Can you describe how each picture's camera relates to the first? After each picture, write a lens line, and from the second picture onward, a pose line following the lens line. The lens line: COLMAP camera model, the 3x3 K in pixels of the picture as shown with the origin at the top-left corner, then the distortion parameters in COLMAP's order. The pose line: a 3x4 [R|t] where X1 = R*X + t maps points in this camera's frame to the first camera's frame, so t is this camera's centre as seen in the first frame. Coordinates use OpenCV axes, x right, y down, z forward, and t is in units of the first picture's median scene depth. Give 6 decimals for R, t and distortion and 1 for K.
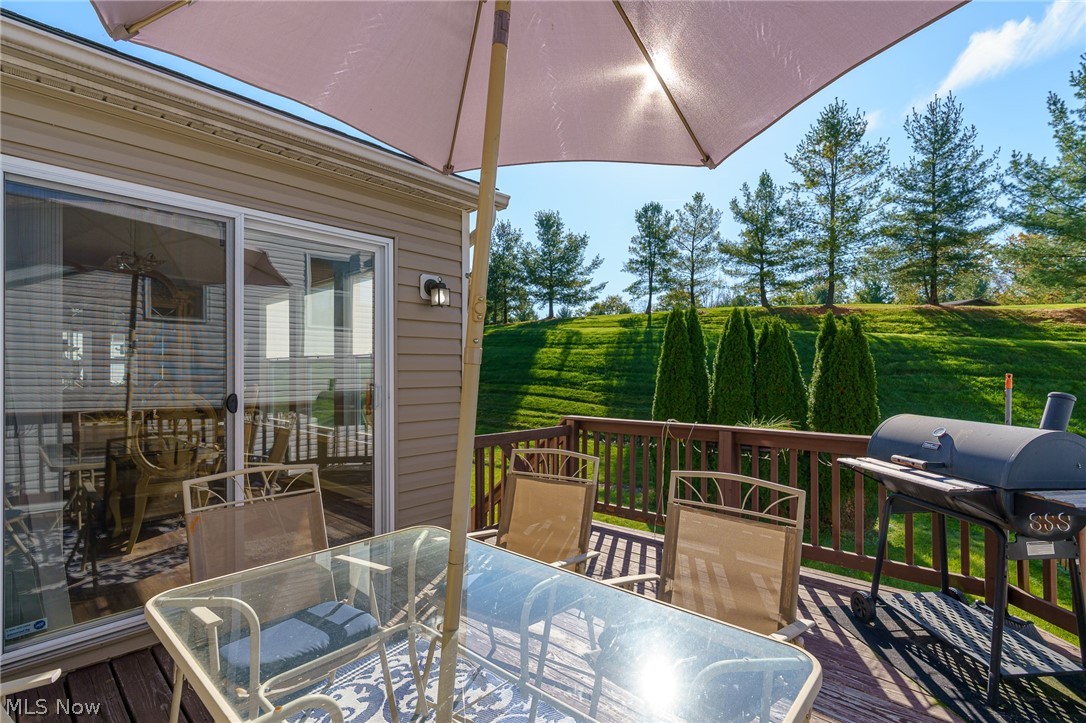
lens RADIAL K [[503.9, 0, 543.0], [0, 503.9, 361.5], [0, 0, 1]] dist [0.003702, 0.000654]
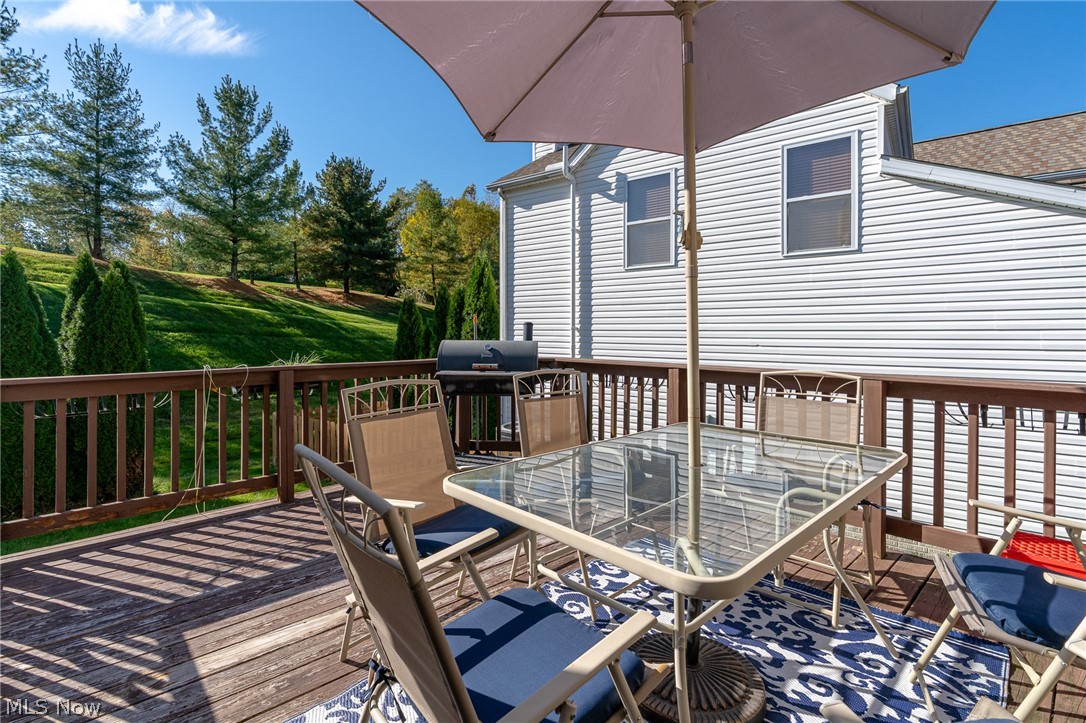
lens RADIAL K [[501.2, 0, 541.5], [0, 501.2, 332.1], [0, 0, 1]] dist [-0.000719, 0.000045]
pose [[0.097446, 0.000763, 0.995241, -0.094323], [-0.019215, 0.999815, 0.001115, 0.010087], [-0.995055, -0.019232, 0.097443, 0.076983]]
